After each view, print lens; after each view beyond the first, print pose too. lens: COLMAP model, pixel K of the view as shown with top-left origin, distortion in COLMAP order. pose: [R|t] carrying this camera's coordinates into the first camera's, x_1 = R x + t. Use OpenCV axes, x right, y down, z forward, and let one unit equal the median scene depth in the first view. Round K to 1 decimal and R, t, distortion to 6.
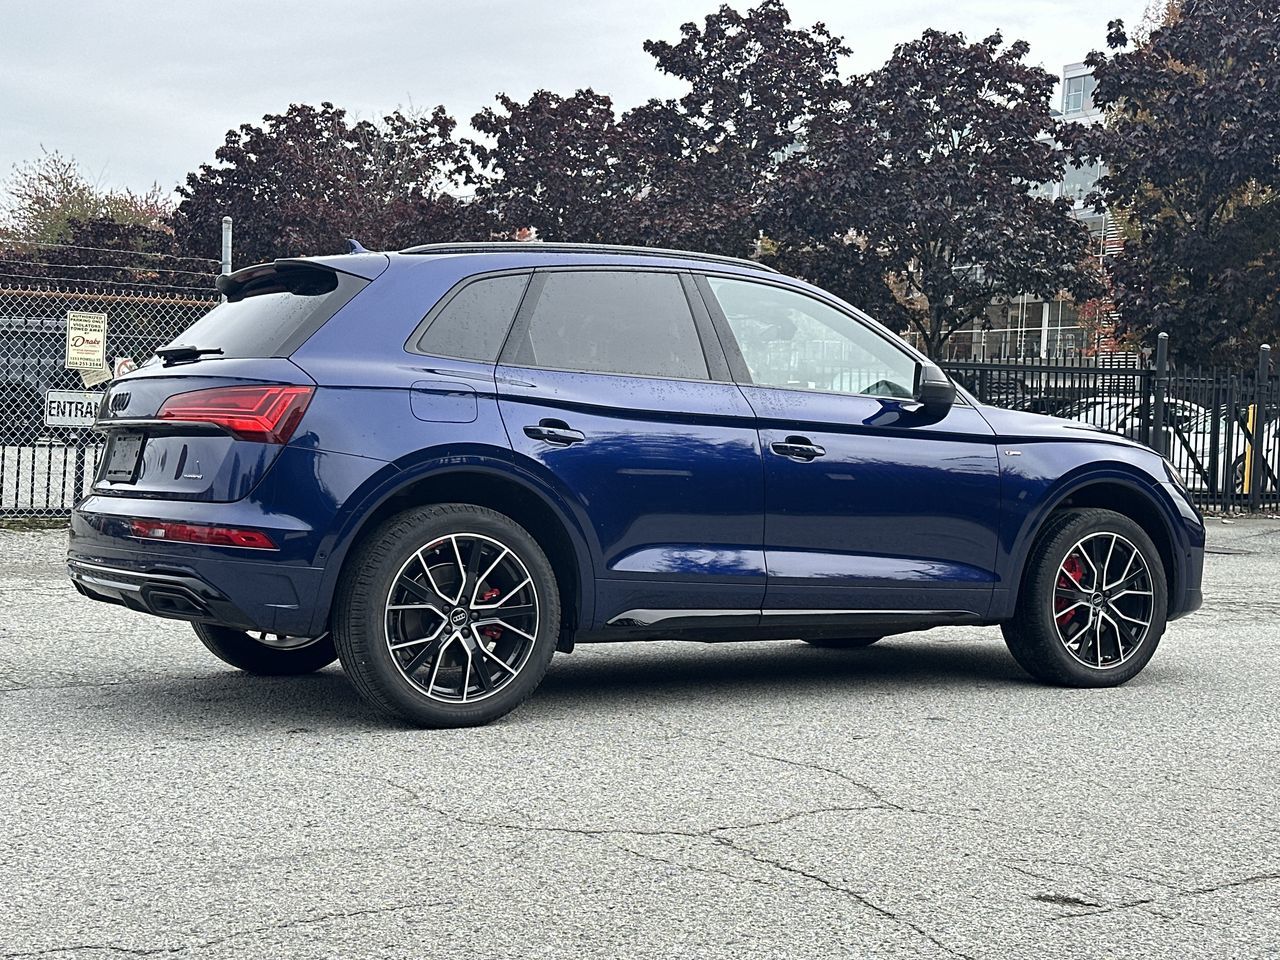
lens RADIAL K [[1798.9, 0, 640.0], [0, 1798.9, 480.0], [0, 0, 1]] dist [0.123646, -0.100568]
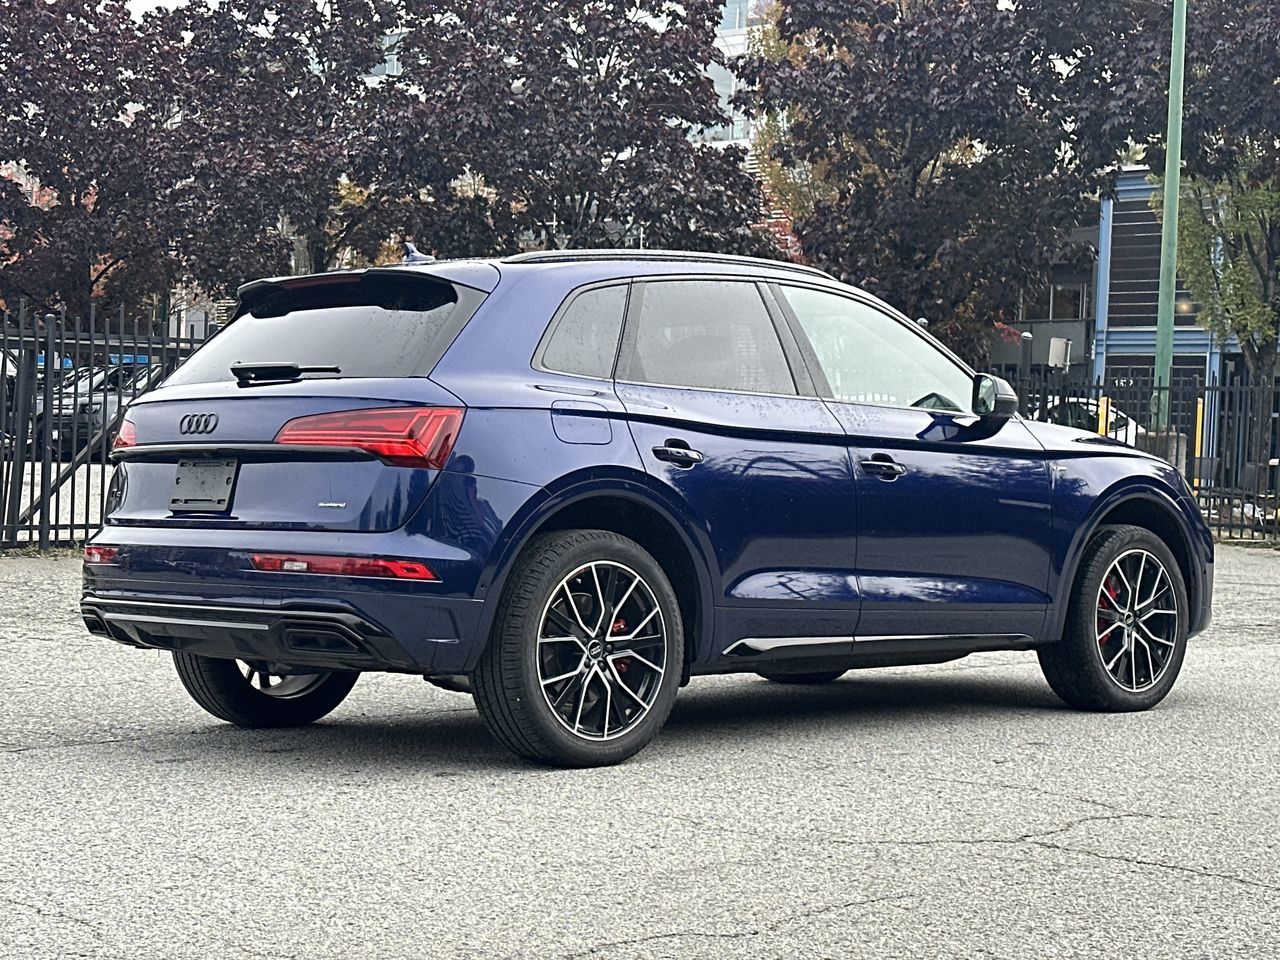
lens RADIAL K [[2370.4, 0, 640.0], [0, 2370.4, 480.0], [0, 0, 1]] dist [0.113156, 0.084488]
pose [[0.973952, -0.010415, 0.226514, -0.325020], [0.011618, 0.999925, -0.003980, -0.007059], [-0.226456, 0.006508, 0.974000, -0.198206]]
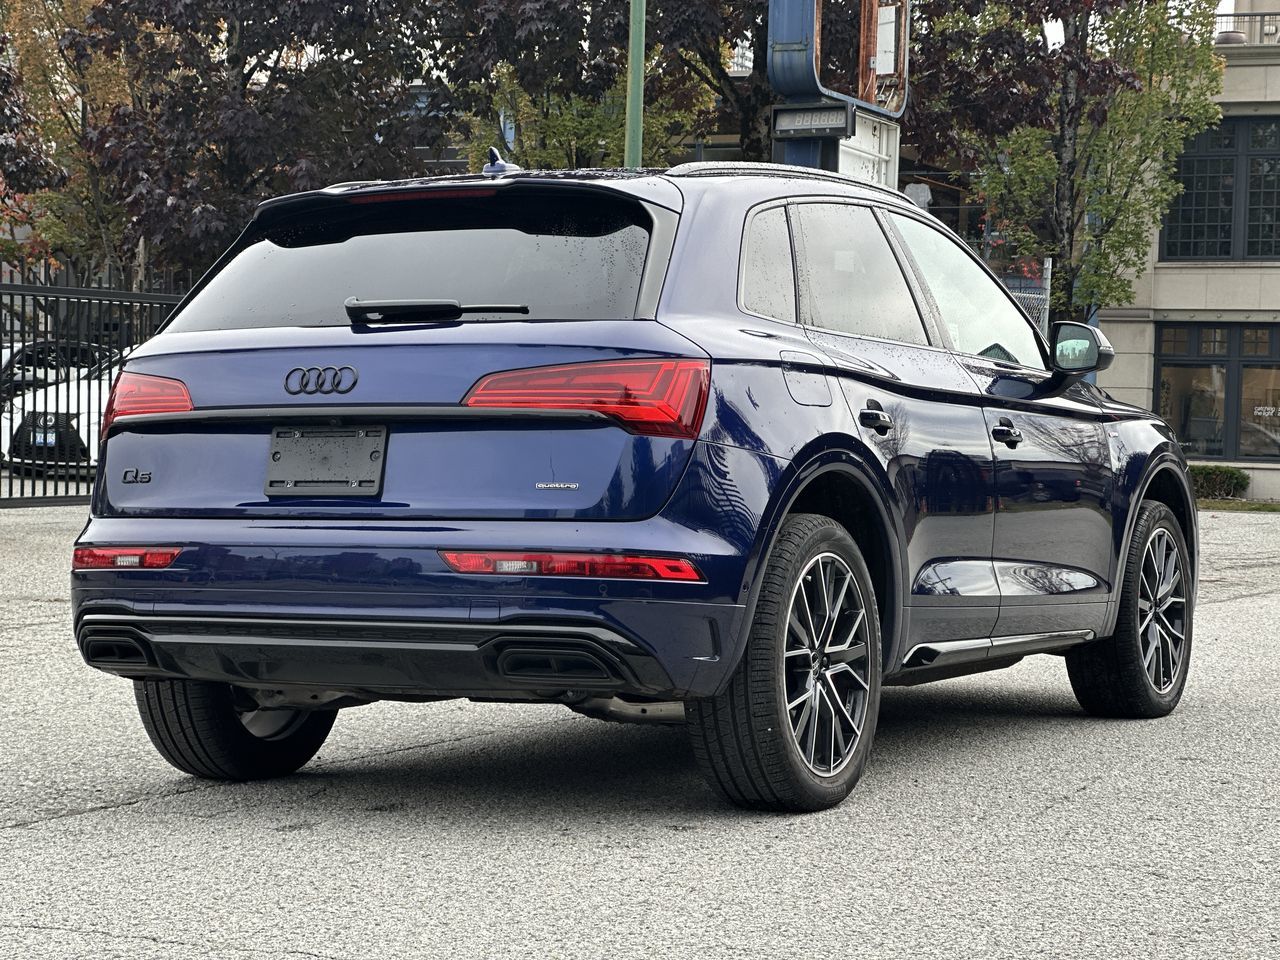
lens RADIAL K [[2827.6, 0, 634.9], [0, 2827.6, 518.8], [0, 0, 1]] dist [0.099820, 0.640505]
pose [[0.847324, -0.029275, 0.530269, -0.718137], [0.018787, 0.999507, 0.025160, -0.014586], [-0.530744, -0.011356, 0.847456, 0.030916]]
